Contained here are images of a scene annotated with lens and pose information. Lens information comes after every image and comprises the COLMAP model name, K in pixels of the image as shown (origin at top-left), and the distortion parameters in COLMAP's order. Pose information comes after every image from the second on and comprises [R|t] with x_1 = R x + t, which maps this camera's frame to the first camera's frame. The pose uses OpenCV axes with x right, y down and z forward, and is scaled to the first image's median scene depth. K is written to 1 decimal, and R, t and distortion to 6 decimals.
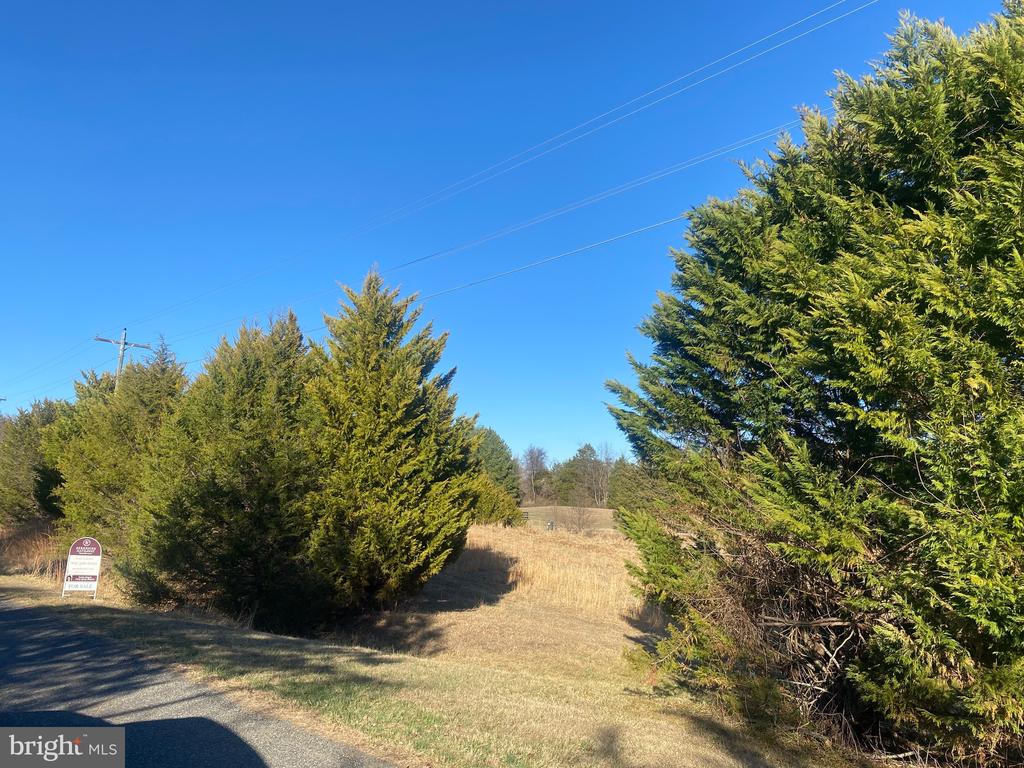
lens RADIAL K [[777.4, 0, 512.0], [0, 777.4, 384.0], [0, 0, 1]] dist [-0.004286, -0.001846]
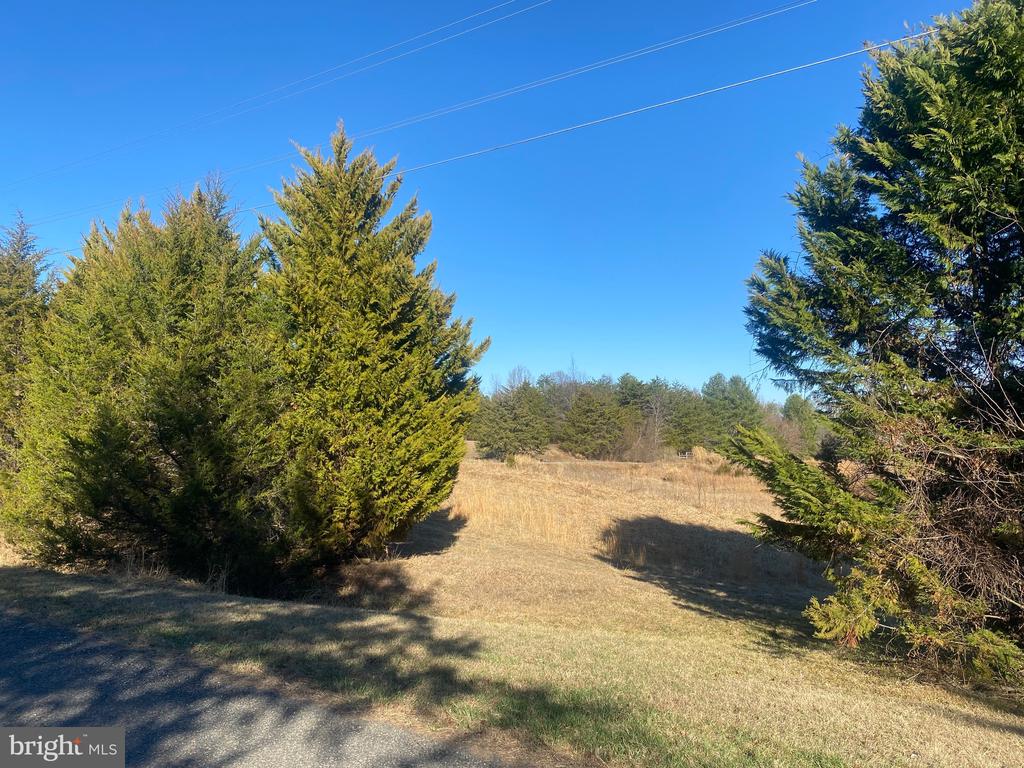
lens RADIAL K [[774.7, 0, 513.0], [0, 774.7, 434.6], [0, 0, 1]] dist [-0.003202, -0.006507]
pose [[0.977500, -0.004644, 0.210884, -0.182776], [-0.027148, 0.988673, 0.147607, 0.035972], [-0.209181, -0.150011, 0.966302, 0.186927]]
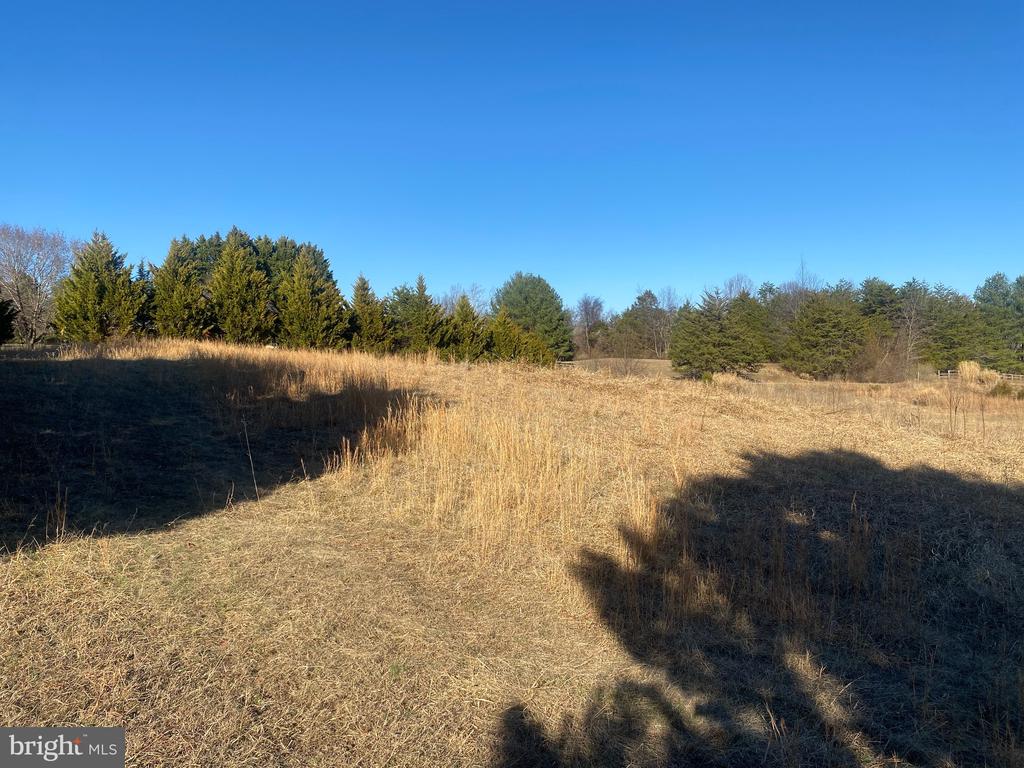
lens RADIAL K [[774.7, 0, 513.0], [0, 774.7, 434.6], [0, 0, 1]] dist [-0.003202, -0.006507]
pose [[0.996220, -0.012859, -0.085914, 0.162732], [0.033049, 0.970719, 0.237933, 0.204412], [0.080339, -0.239873, 0.967474, 0.835789]]
